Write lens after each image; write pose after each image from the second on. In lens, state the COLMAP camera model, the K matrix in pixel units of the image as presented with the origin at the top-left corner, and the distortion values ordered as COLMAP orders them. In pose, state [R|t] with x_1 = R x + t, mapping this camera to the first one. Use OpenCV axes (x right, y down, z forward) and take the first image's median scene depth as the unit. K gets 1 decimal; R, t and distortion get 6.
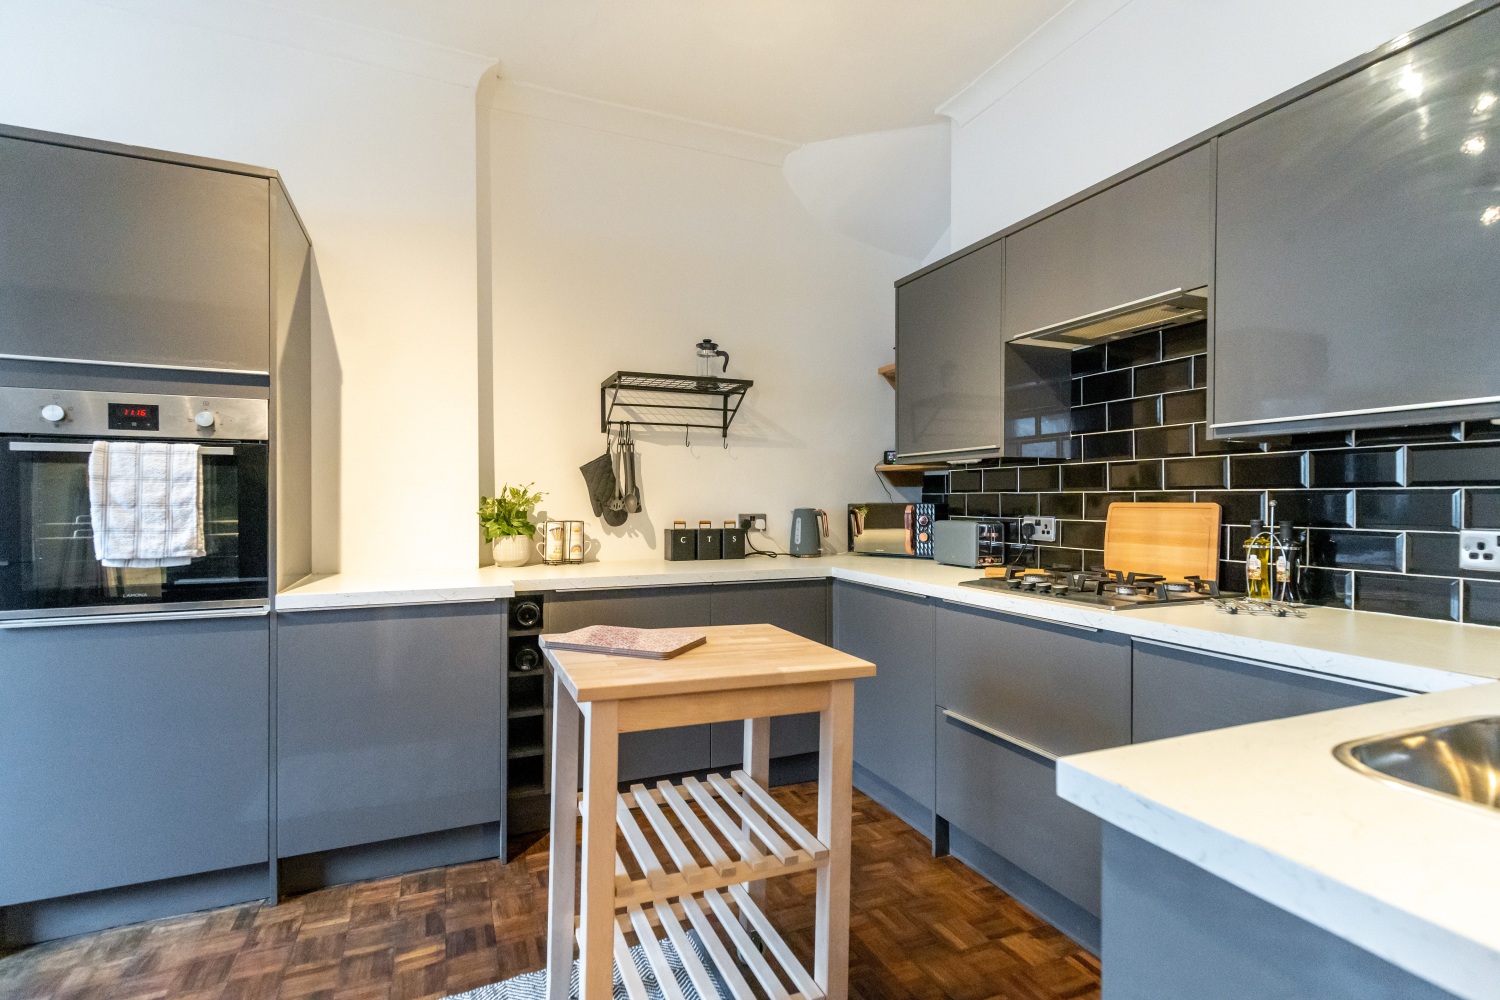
lens RADIAL K [[705.6, 0, 746.4], [0, 705.6, 503.7], [0, 0, 1]] dist [0.004090, 0.000417]
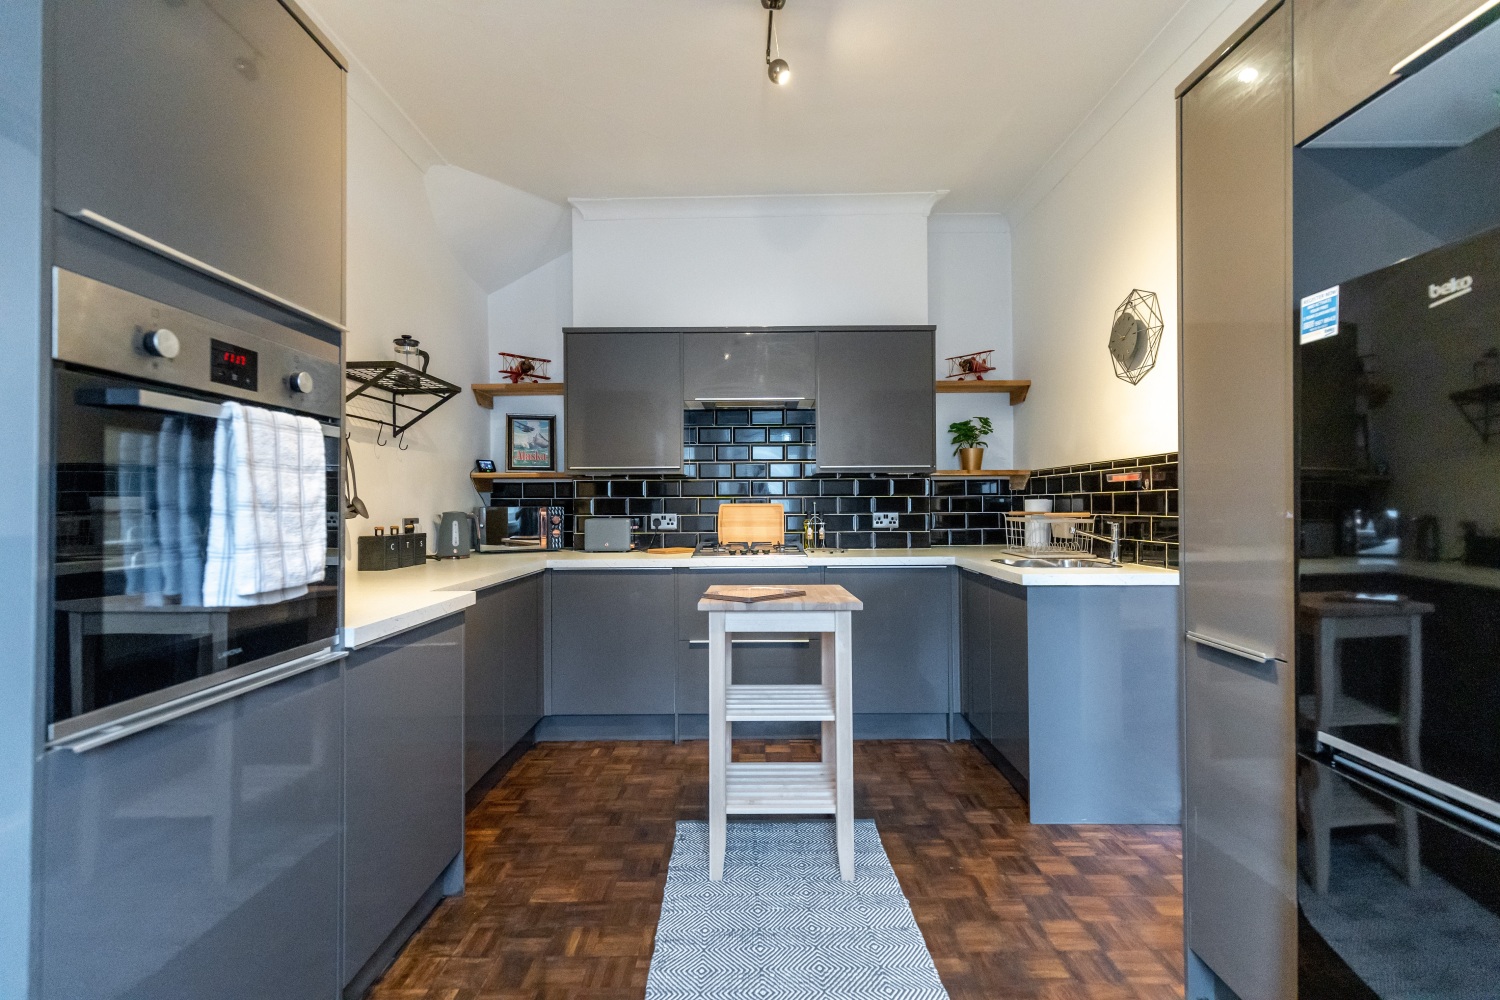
lens RADIAL K [[705.6, 0, 746.0], [0, 705.6, 500.9], [0, 0, 1]] dist [0.004090, 0.000417]
pose [[0.393616, 0.002297, 0.919272, -1.148852], [0.012016, 0.999899, -0.007643, 0.005970], [-0.919196, 0.014054, 0.393549, 0.313336]]
